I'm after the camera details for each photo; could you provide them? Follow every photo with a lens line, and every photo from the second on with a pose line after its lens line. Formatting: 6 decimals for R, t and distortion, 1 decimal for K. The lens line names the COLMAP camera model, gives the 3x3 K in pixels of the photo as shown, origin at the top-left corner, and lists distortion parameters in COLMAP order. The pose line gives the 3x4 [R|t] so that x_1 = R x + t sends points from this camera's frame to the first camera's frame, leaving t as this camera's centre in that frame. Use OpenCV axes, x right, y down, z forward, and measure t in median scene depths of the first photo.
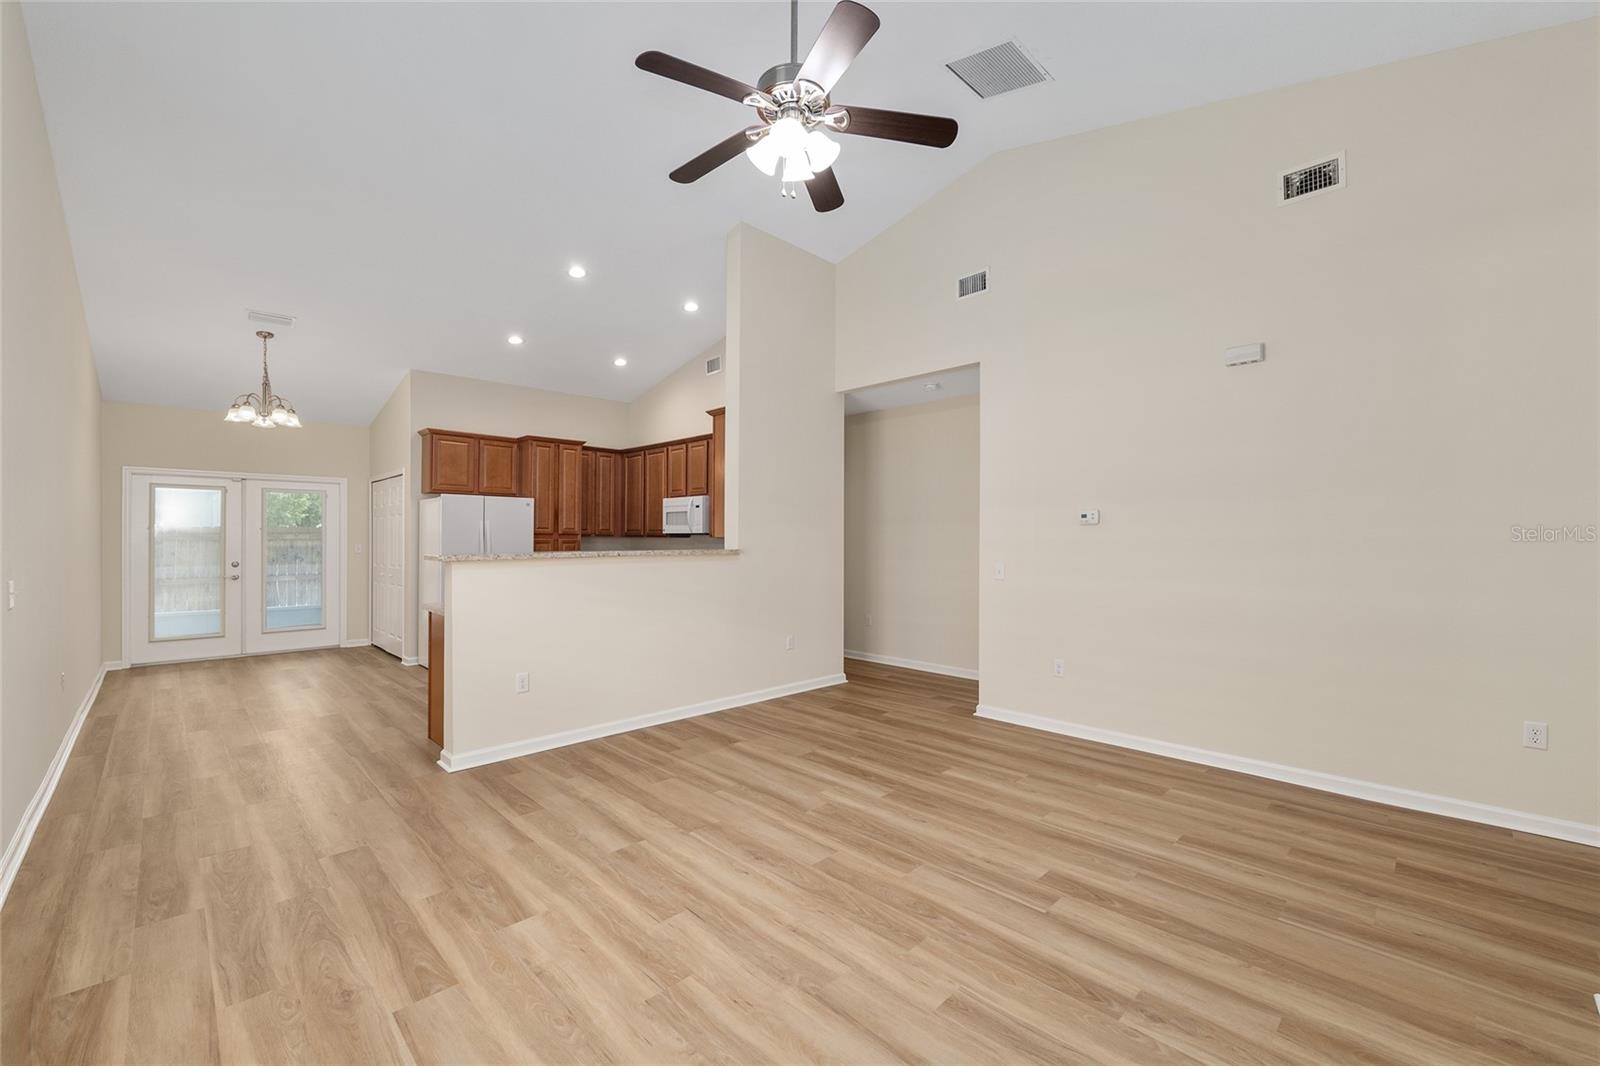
lens RADIAL K [[661.6, 0, 800.7], [0, 661.6, 523.7], [0, 0, 1]] dist [-0.009437, 0.000190]
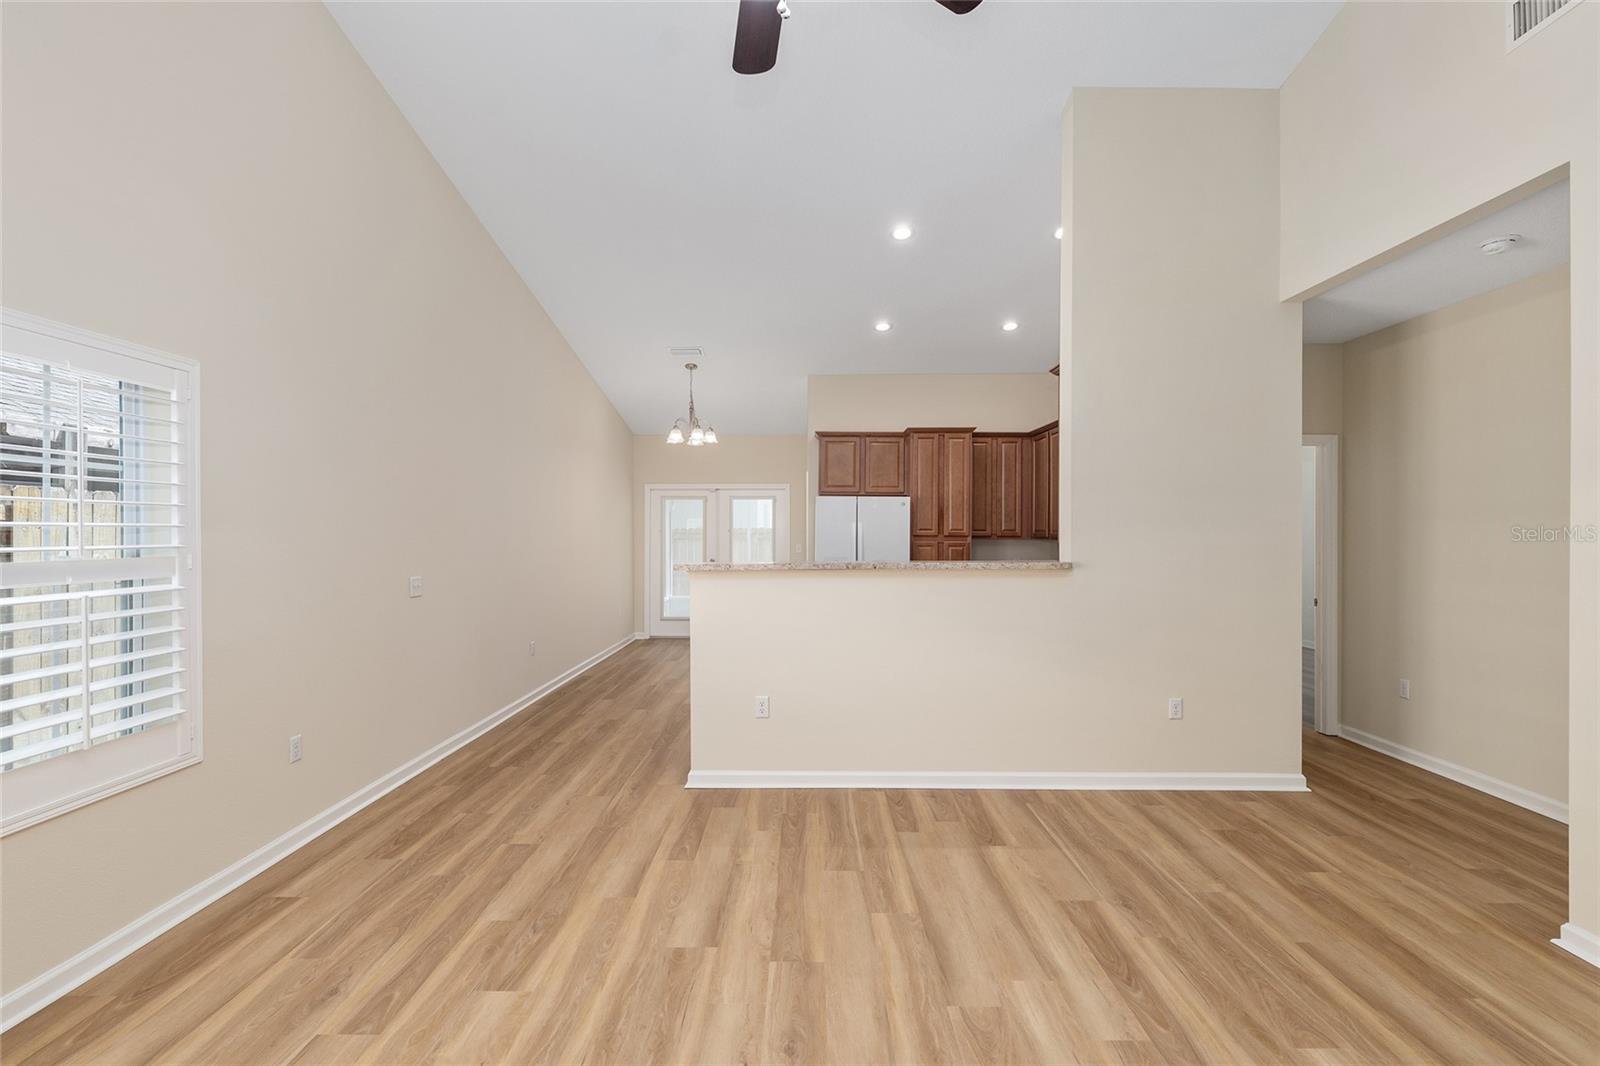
lens RADIAL K [[709.7, 0, 794.3], [0, 709.7, 521.2], [0, 0, 1]] dist [-0.002365, -0.000343]
pose [[0.698205, -0.013248, -0.715776, 0.252545], [0.017303, 0.999849, -0.001628, -0.008676], [0.715689, -0.011248, 0.698328, 0.293154]]
